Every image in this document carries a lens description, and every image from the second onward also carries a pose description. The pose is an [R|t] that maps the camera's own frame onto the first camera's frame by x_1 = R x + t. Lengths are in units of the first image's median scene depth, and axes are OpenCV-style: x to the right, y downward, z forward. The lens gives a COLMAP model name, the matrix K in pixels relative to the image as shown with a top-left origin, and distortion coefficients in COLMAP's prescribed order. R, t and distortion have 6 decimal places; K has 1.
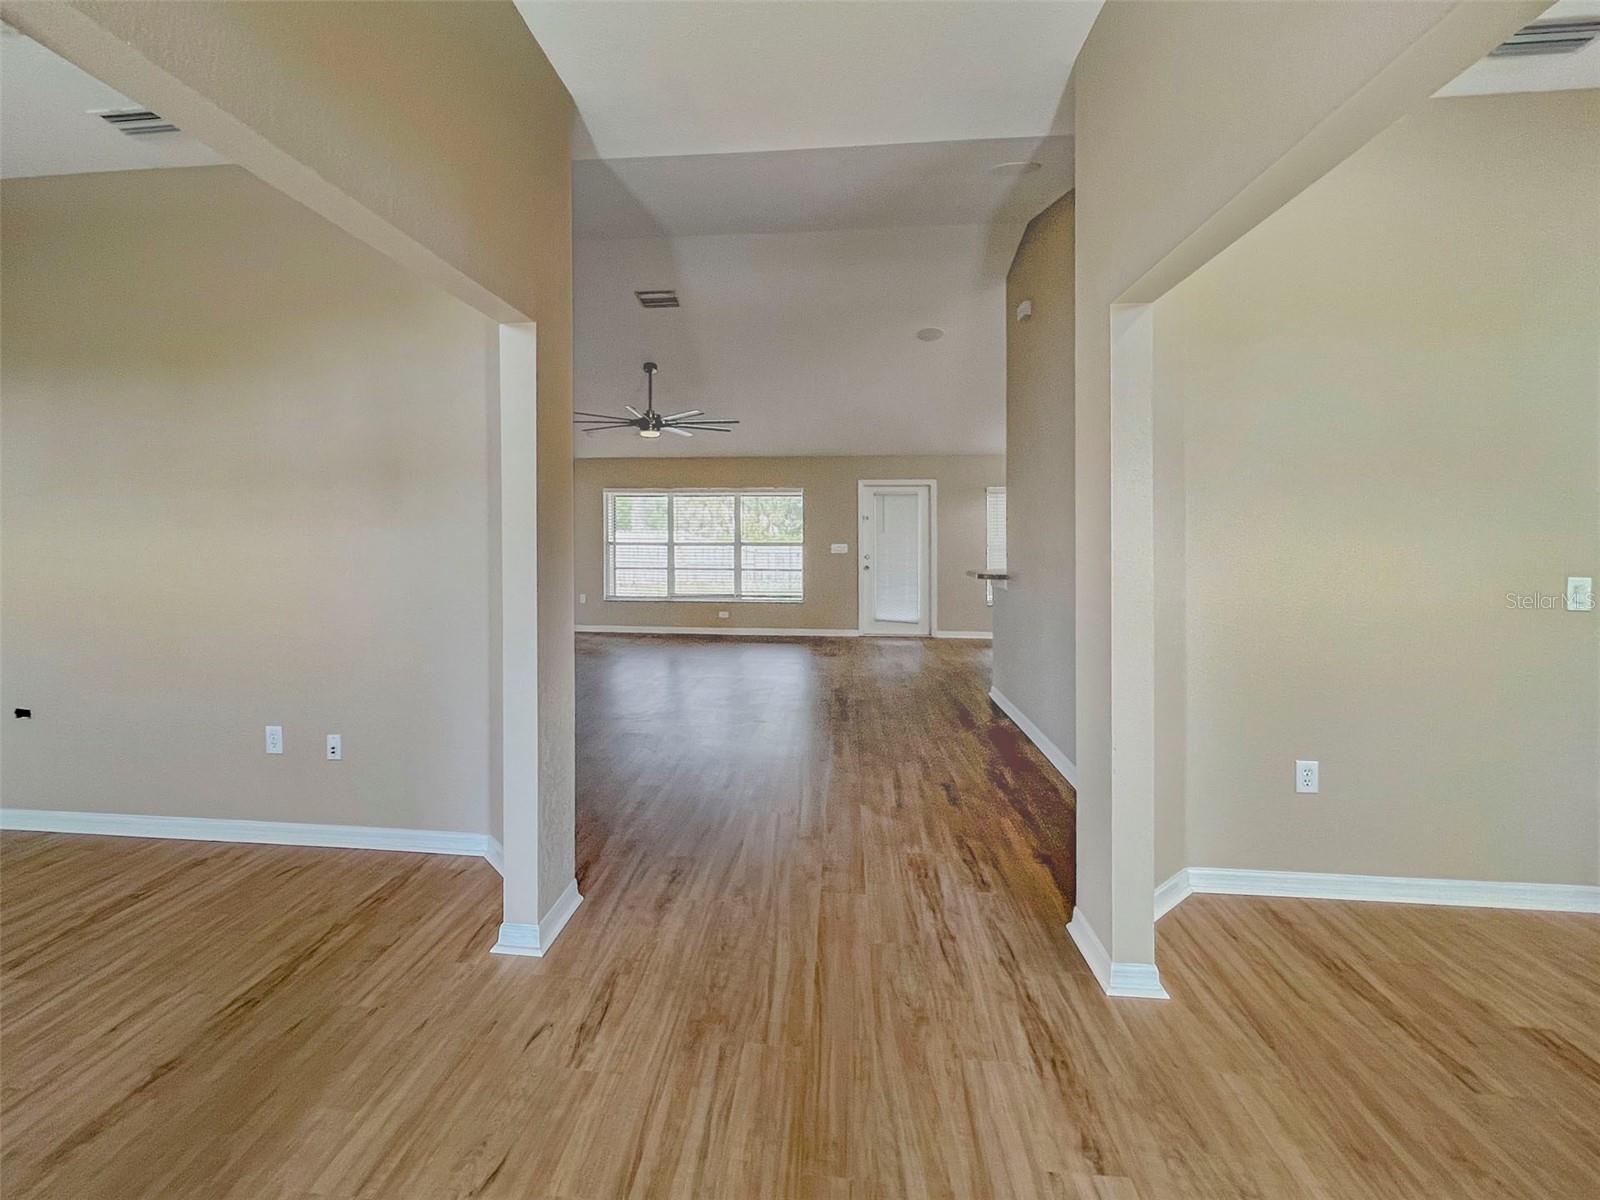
lens RADIAL K [[687.9, 0, 796.6], [0, 687.9, 539.9], [0, 0, 1]] dist [0.000923, 0.000118]
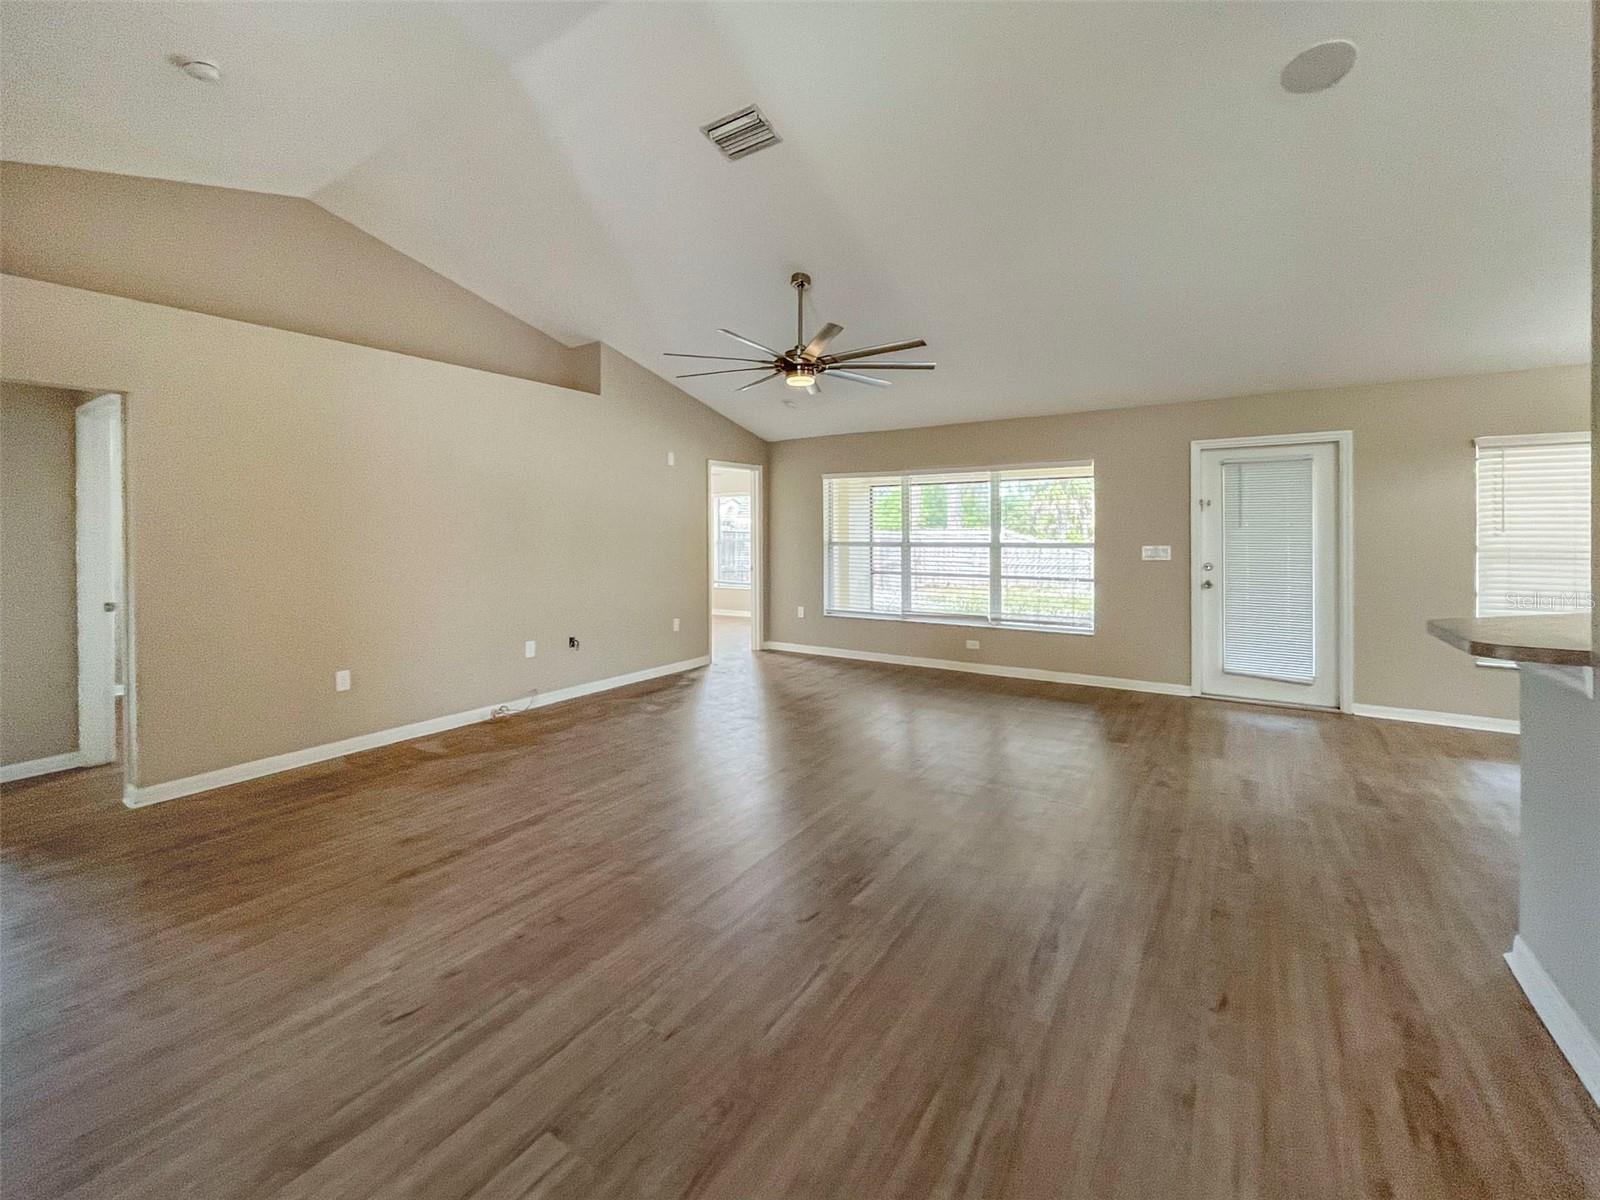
lens RADIAL K [[687.9, 0, 796.6], [0, 687.9, 539.9], [0, 0, 1]] dist [0.000923, 0.000118]
pose [[0.879618, -0.000297, -0.475681, 0.072668], [0.001214, 0.999998, 0.001620, -0.000512], [0.475679, -0.002003, 0.879617, 0.295784]]
